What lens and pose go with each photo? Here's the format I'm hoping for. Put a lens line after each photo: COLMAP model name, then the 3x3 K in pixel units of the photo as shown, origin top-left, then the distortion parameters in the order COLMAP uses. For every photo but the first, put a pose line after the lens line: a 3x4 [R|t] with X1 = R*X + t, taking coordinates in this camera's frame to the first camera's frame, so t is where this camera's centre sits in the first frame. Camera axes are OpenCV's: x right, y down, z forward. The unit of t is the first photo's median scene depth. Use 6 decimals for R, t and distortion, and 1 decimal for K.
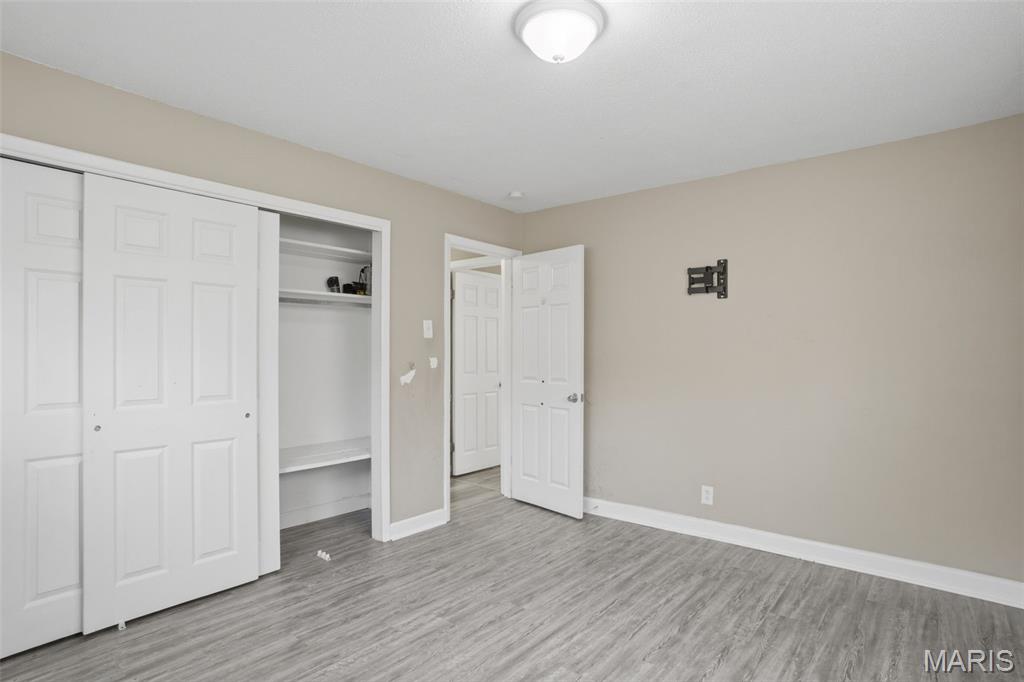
lens RADIAL K [[539.1, 0, 514.3], [0, 539.1, 346.9], [0, 0, 1]] dist [-0.048909, 0.016926]
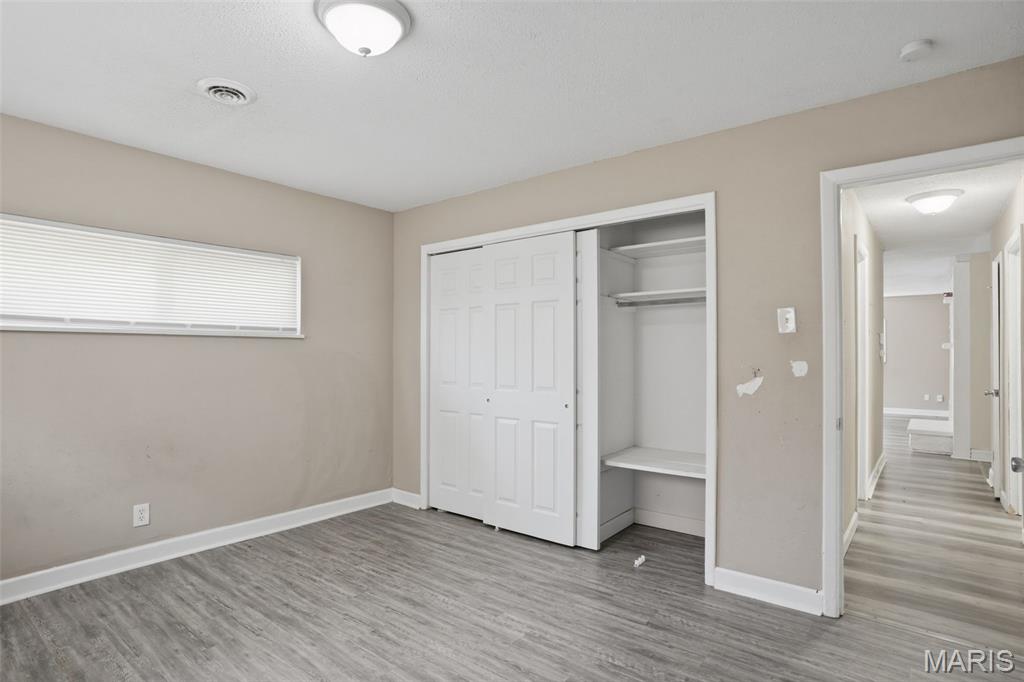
lens RADIAL K [[539.1, 0, 505.3], [0, 539.1, 342.6], [0, 0, 1]] dist [-0.048909, 0.016926]
pose [[0.000497, -0.021332, -0.999772, 0.735454], [0.009106, 0.999731, -0.021326, 0.009670], [0.999958, -0.009094, 0.000691, 0.877872]]
